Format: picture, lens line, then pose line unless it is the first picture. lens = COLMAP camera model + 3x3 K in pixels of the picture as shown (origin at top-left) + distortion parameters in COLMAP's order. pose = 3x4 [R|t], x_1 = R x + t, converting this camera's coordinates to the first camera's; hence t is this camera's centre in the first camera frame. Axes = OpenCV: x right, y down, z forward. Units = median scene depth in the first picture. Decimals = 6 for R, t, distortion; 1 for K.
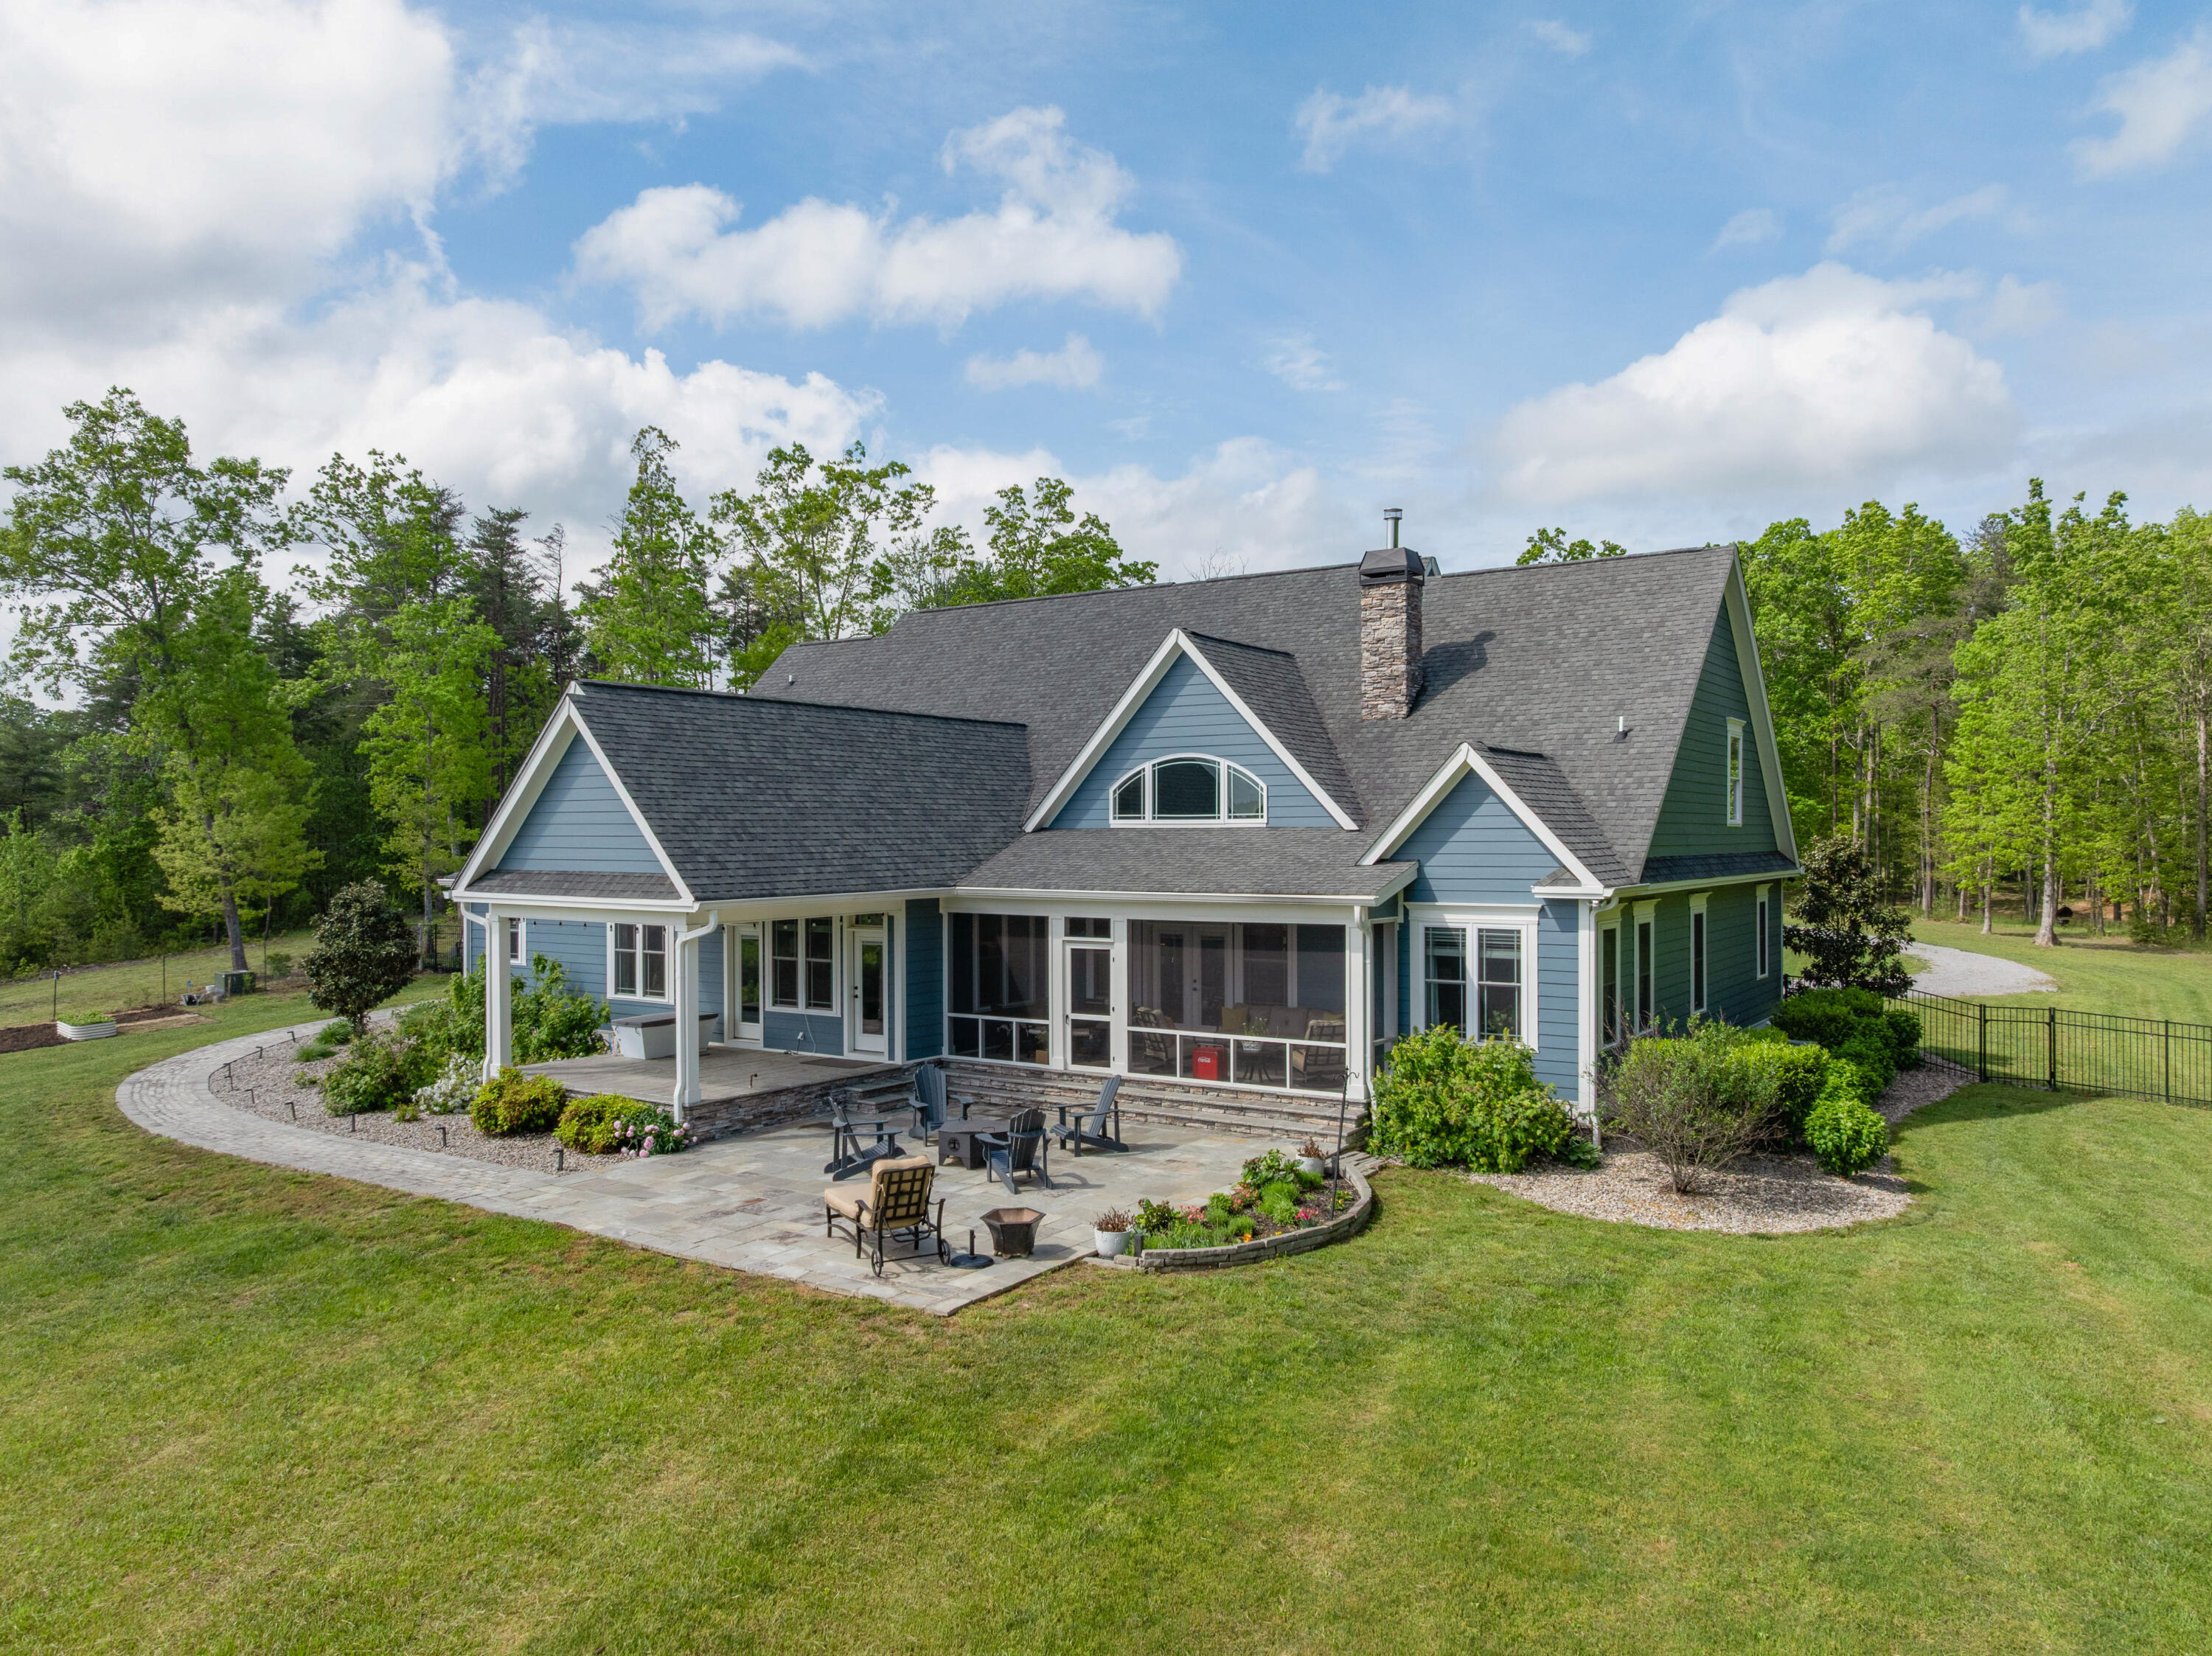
lens RADIAL K [[1588.6, 0, 1106.1], [0, 1588.6, 837.0], [0, 0, 1]] dist [-0.027881, -0.015512]
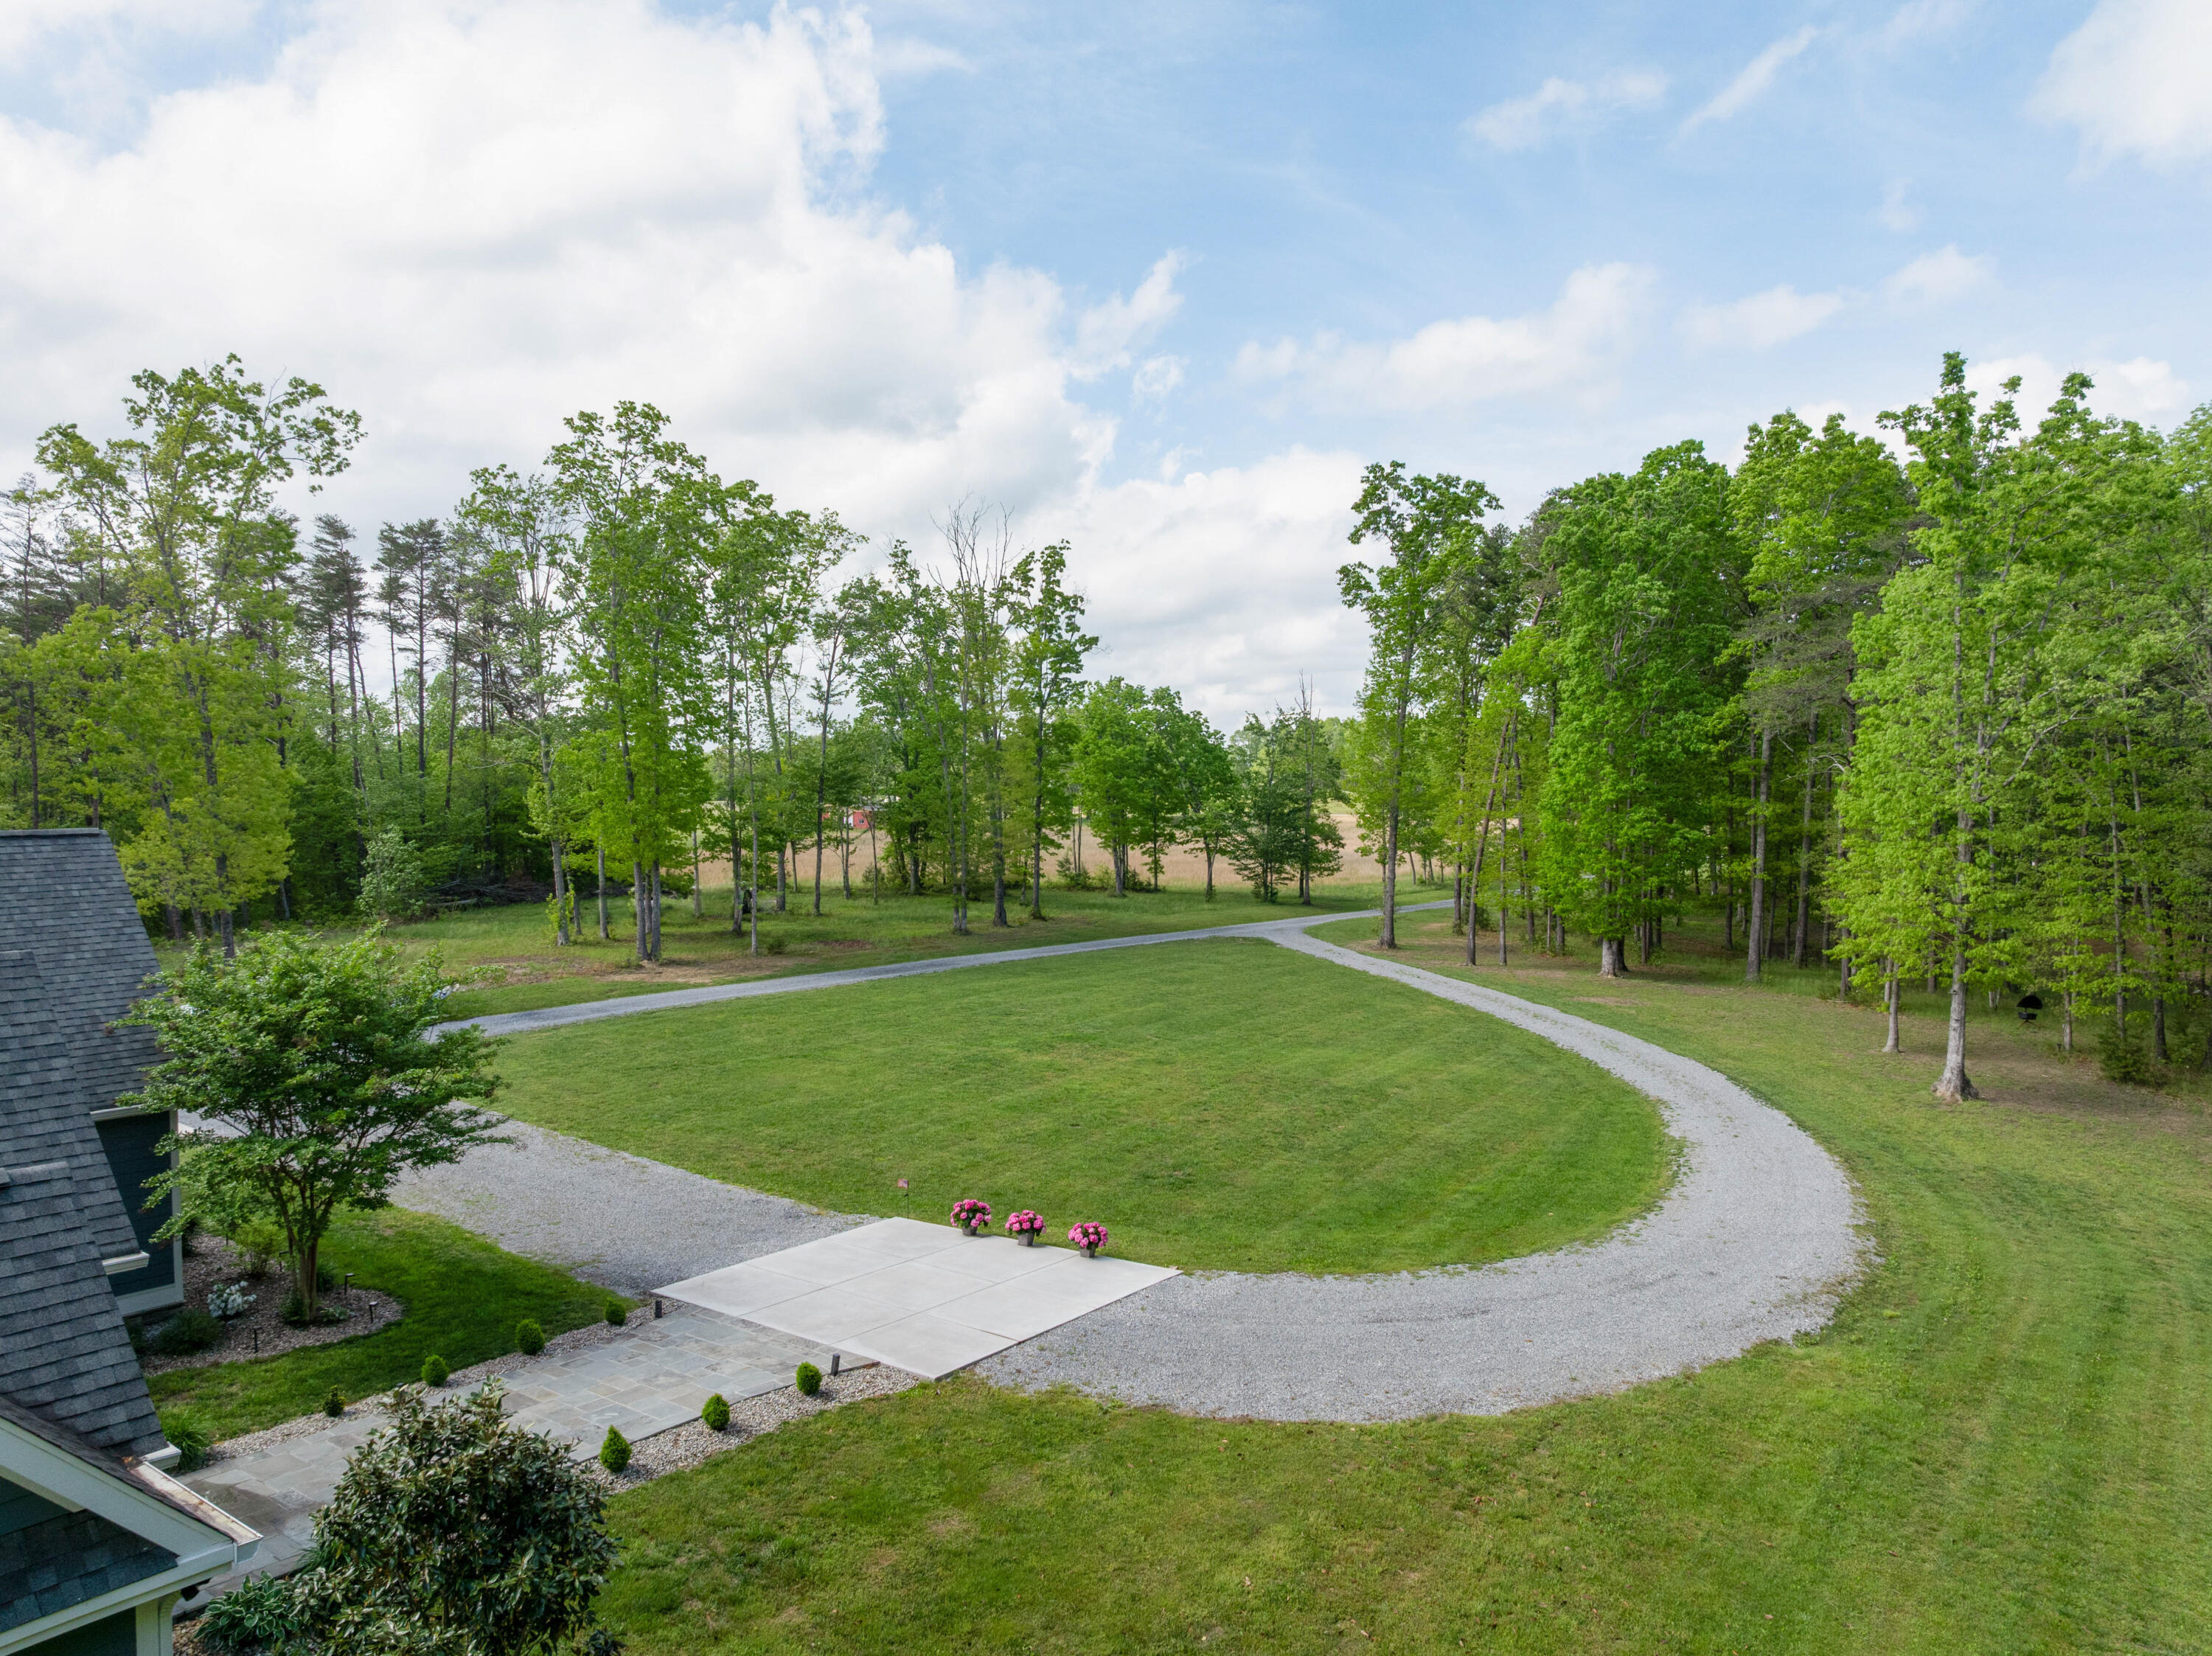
lens RADIAL K [[1588.6, 0, 1112.3], [0, 1588.6, 838.2], [0, 0, 1]] dist [-0.027881, -0.015512]
pose [[0.998327, -0.002689, -0.057754, 0.757417], [0.004235, 0.999636, 0.026662, -0.136931], [0.057661, -0.026862, 0.997975, 0.889772]]
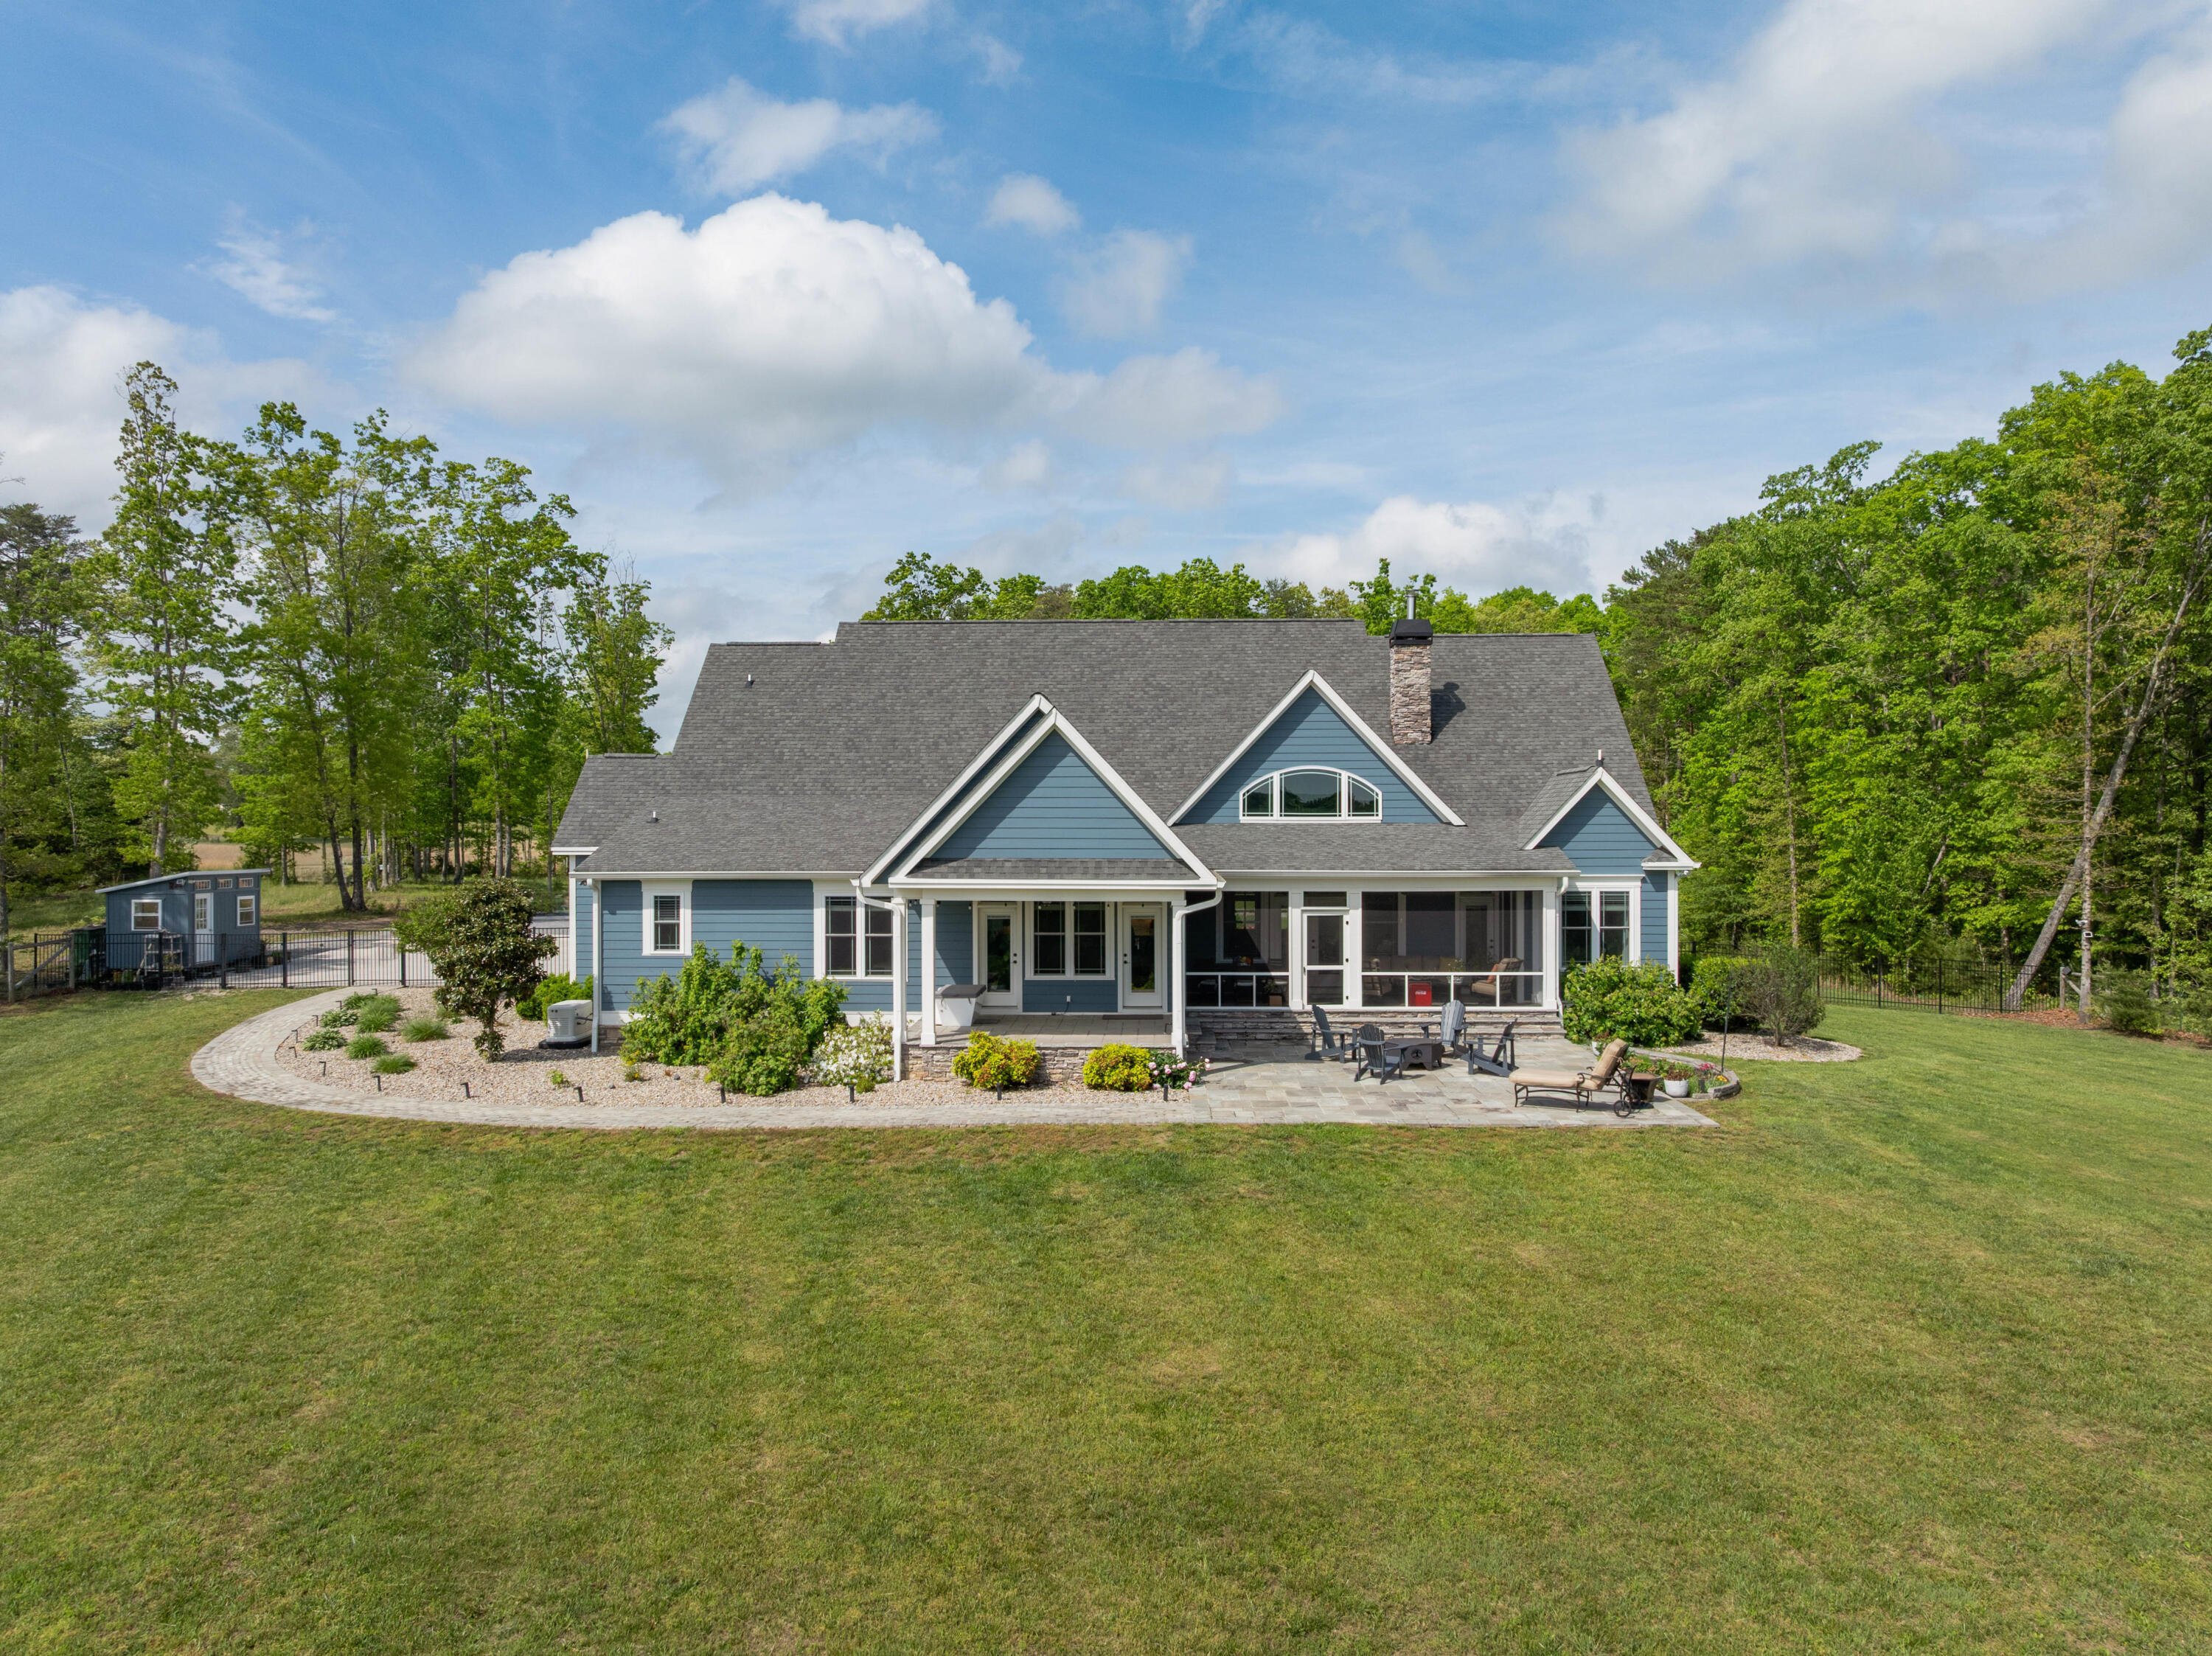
lens RADIAL K [[1588.6, 0, 1095.8], [0, 1588.6, 817.5], [0, 0, 1]] dist [-0.027881, -0.015512]
pose [[0.850695, 0.005295, 0.525633, -0.804175], [-0.000075, 0.999950, -0.009952, 0.002470], [-0.525660, 0.008427, 0.850653, -0.016606]]
